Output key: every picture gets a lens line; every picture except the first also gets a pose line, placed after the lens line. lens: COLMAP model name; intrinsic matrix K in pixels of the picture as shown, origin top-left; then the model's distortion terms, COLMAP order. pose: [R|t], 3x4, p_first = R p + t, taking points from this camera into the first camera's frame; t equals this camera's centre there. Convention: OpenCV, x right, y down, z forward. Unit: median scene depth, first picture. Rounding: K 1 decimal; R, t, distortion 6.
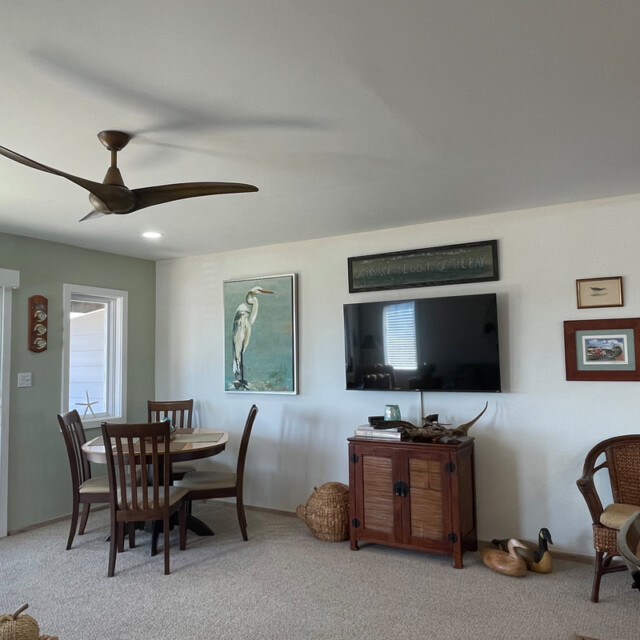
lens RADIAL K [[563.6, 0, 310.4], [0, 563.6, 320.4], [0, 0, 1]] dist [0.042157, -0.079474]
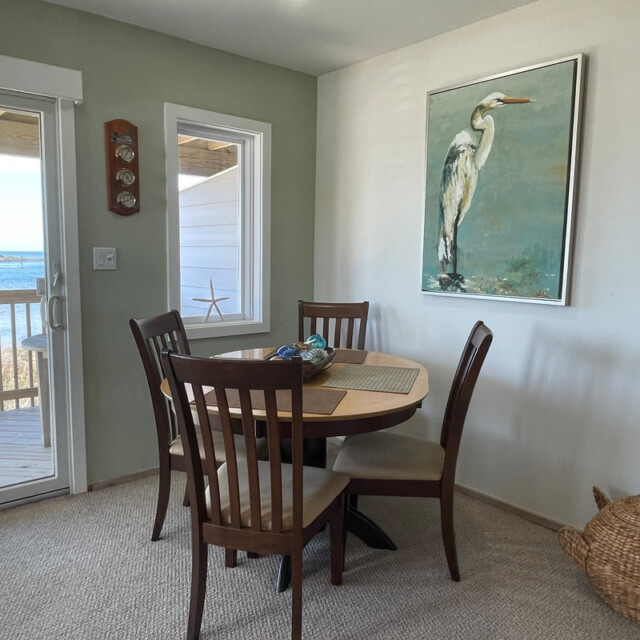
lens RADIAL K [[563.6, 0, 310.4], [0, 563.6, 320.4], [0, 0, 1]] dist [0.042157, -0.079474]
pose [[0.946122, 0.065401, -0.317136, -0.078933], [-0.006367, 0.982959, 0.183712, 0.051985], [0.323747, -0.171795, 0.930416, 0.445694]]
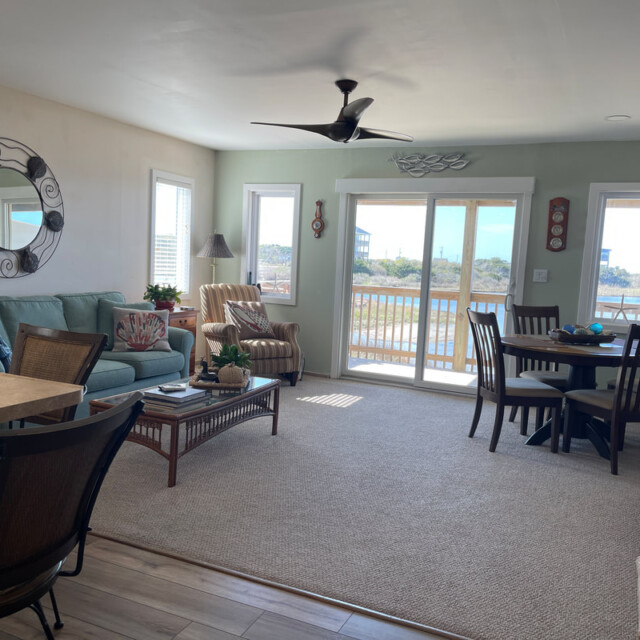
lens RADIAL K [[645.7, 0, 318.4], [0, 645.7, 324.2], [0, 0, 1]] dist [0.034152, -0.019451]
pose [[0.102154, 0.122481, -0.987200, 0.676808], [0.016459, 0.992047, 0.124785, 0.030601], [0.994632, -0.028995, 0.099325, 0.404232]]
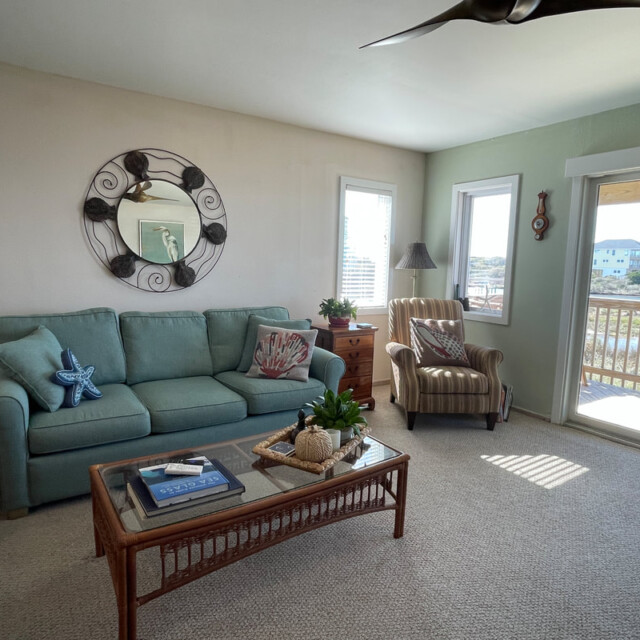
lens RADIAL K [[454.0, 0, 313.4], [0, 454.0, 321.2], [0, 0, 1]] dist [0.010039, -0.028617]
pose [[-0.447052, 0.113589, -0.887267, 0.147576], [0.042611, 0.993483, 0.105717, 0.057554], [0.893493, 0.009453, -0.448979, 0.548845]]
